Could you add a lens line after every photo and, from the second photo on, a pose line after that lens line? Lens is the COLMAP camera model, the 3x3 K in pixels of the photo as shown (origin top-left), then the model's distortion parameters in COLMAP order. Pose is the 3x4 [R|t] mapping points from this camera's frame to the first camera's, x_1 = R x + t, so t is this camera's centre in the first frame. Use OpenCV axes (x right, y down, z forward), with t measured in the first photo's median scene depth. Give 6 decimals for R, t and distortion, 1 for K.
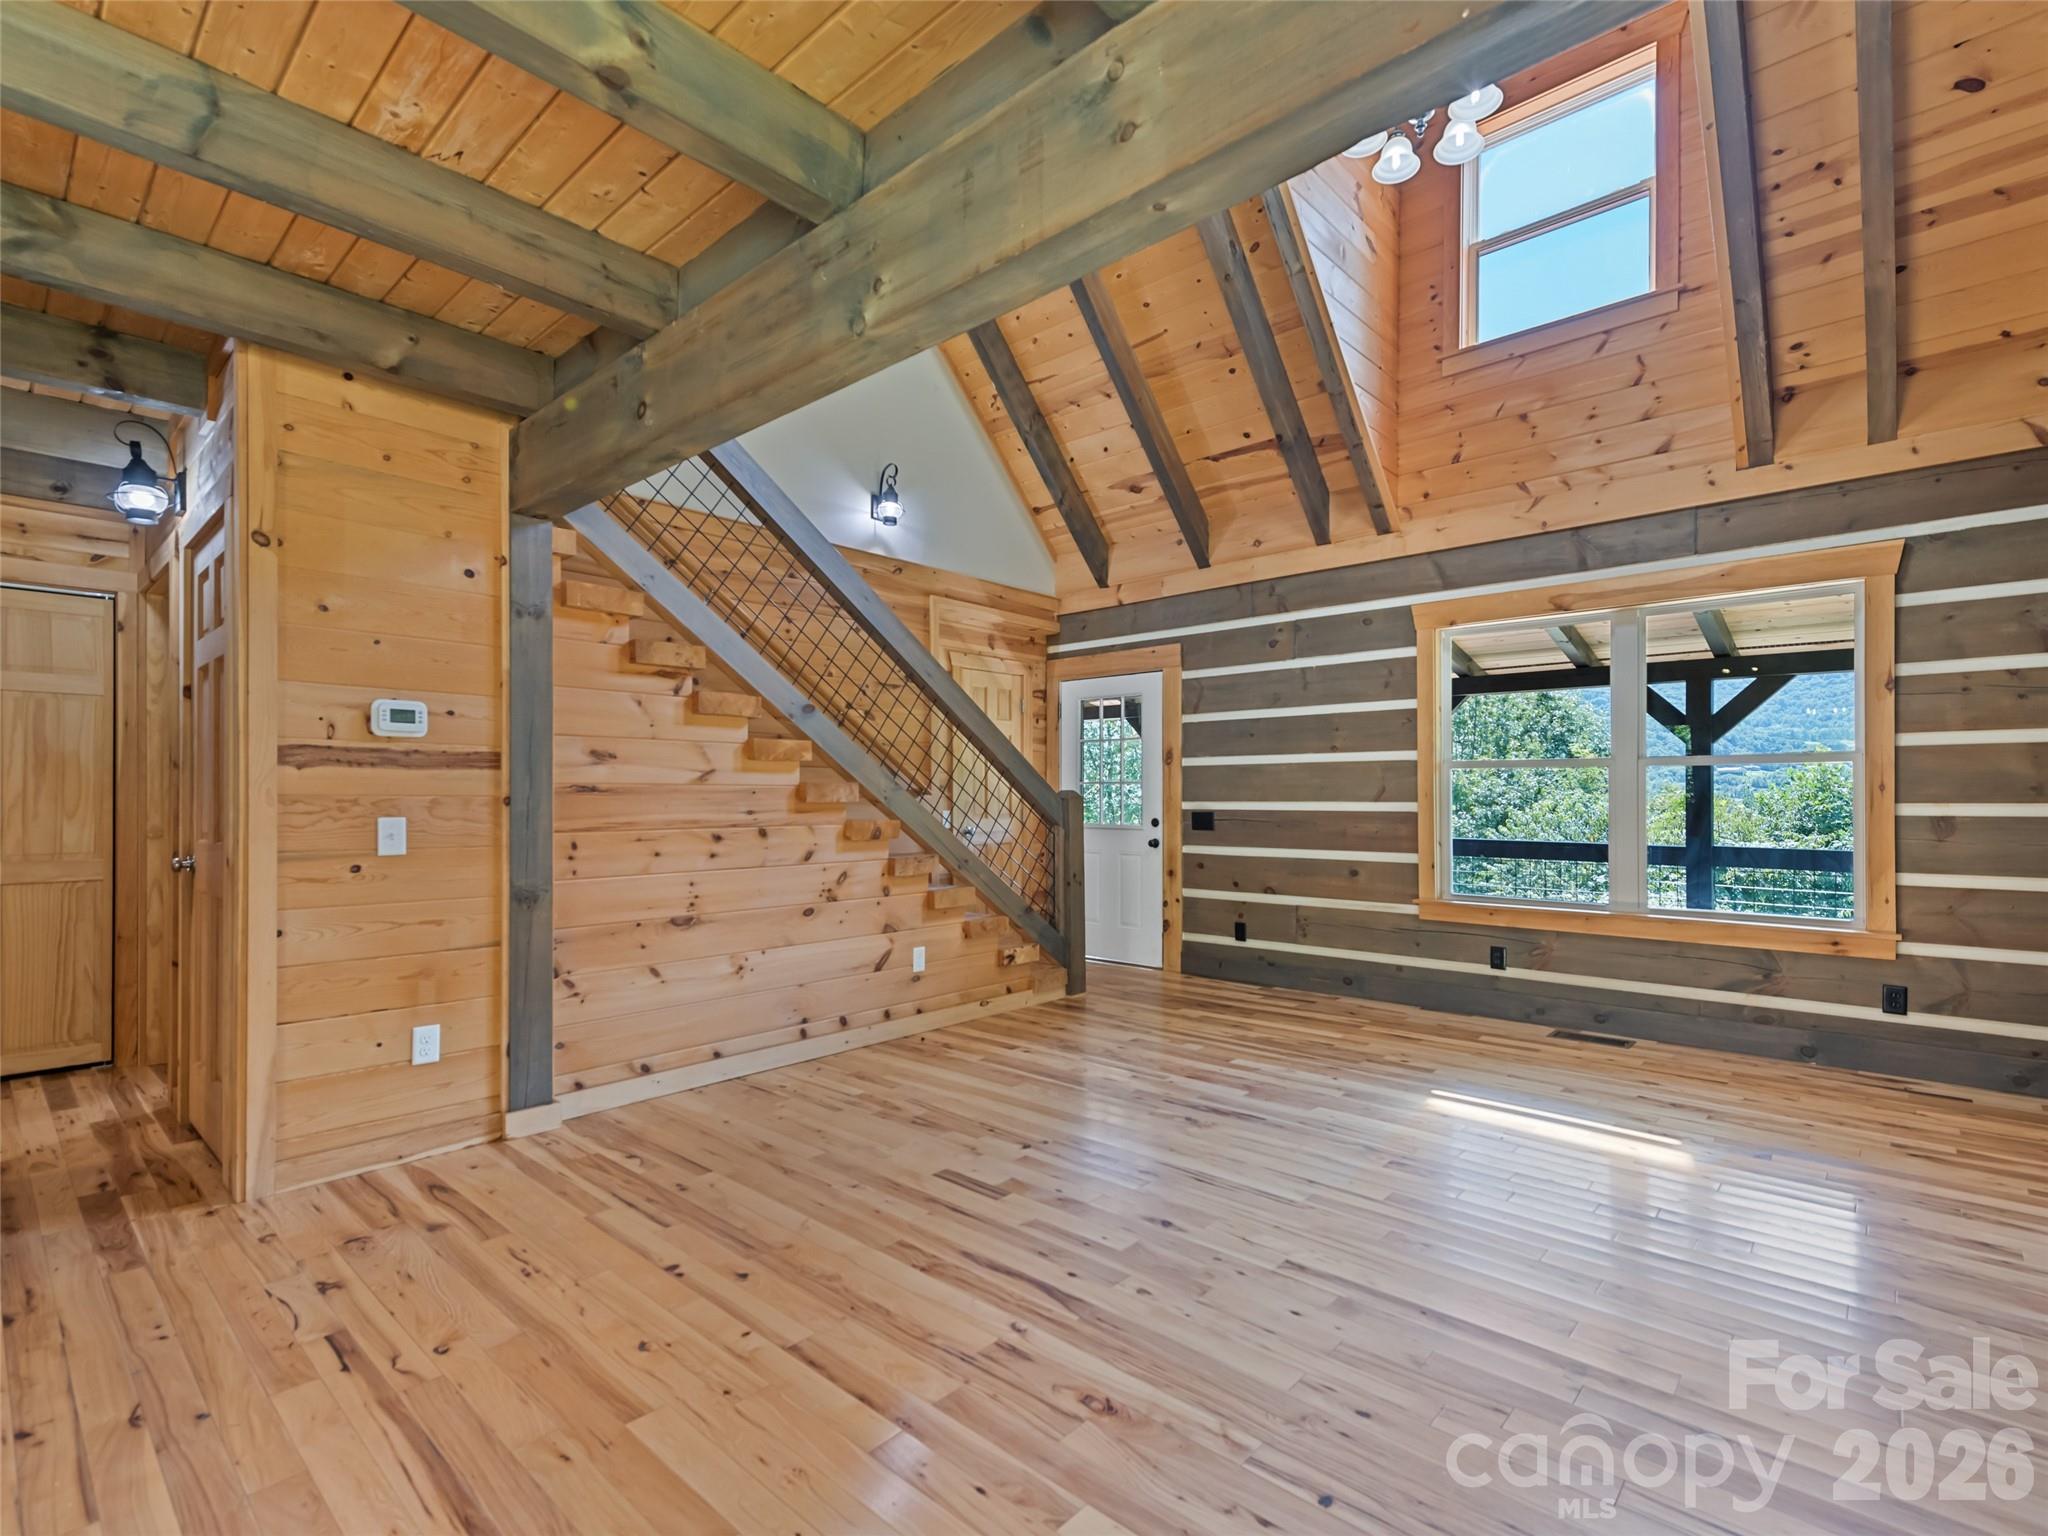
lens RADIAL K [[960.7, 0, 1013.8], [0, 960.7, 798.0], [0, 0, 1]] dist [0.020445, -0.007384]
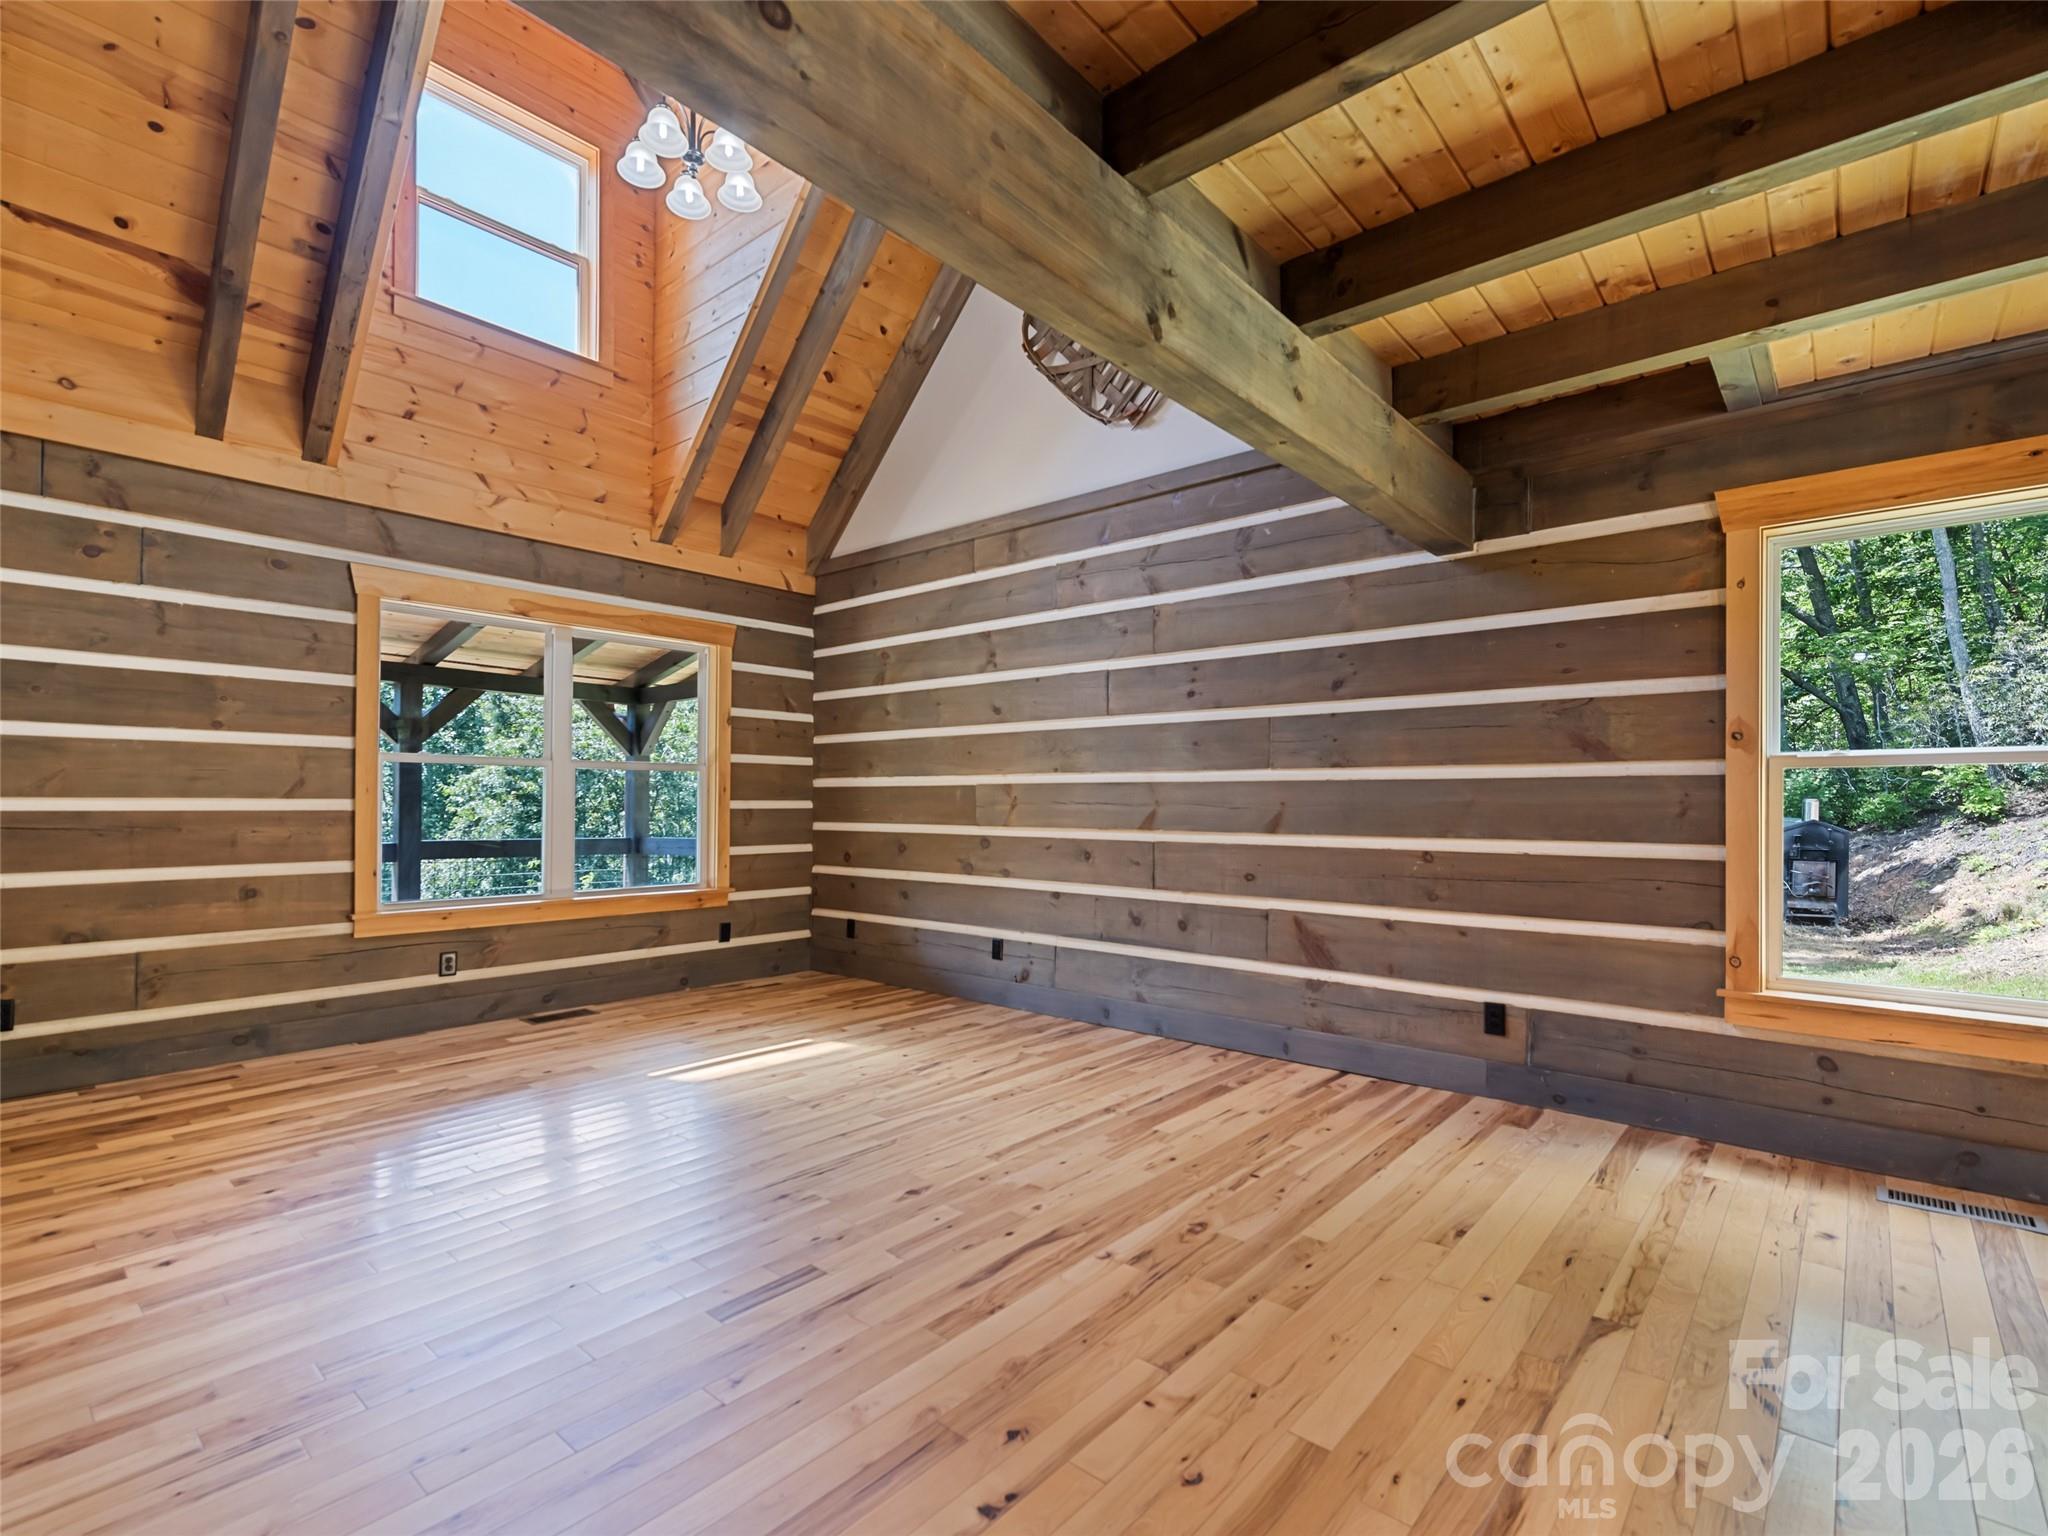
lens RADIAL K [[960.7, 0, 1033.1], [0, 960.7, 798.9], [0, 0, 1]] dist [0.020445, -0.007384]
pose [[-0.035711, 0.002986, 0.999358, -0.564900], [-0.005538, 0.999980, -0.003186, 0.004721], [-0.999347, -0.005648, -0.035694, 0.559510]]
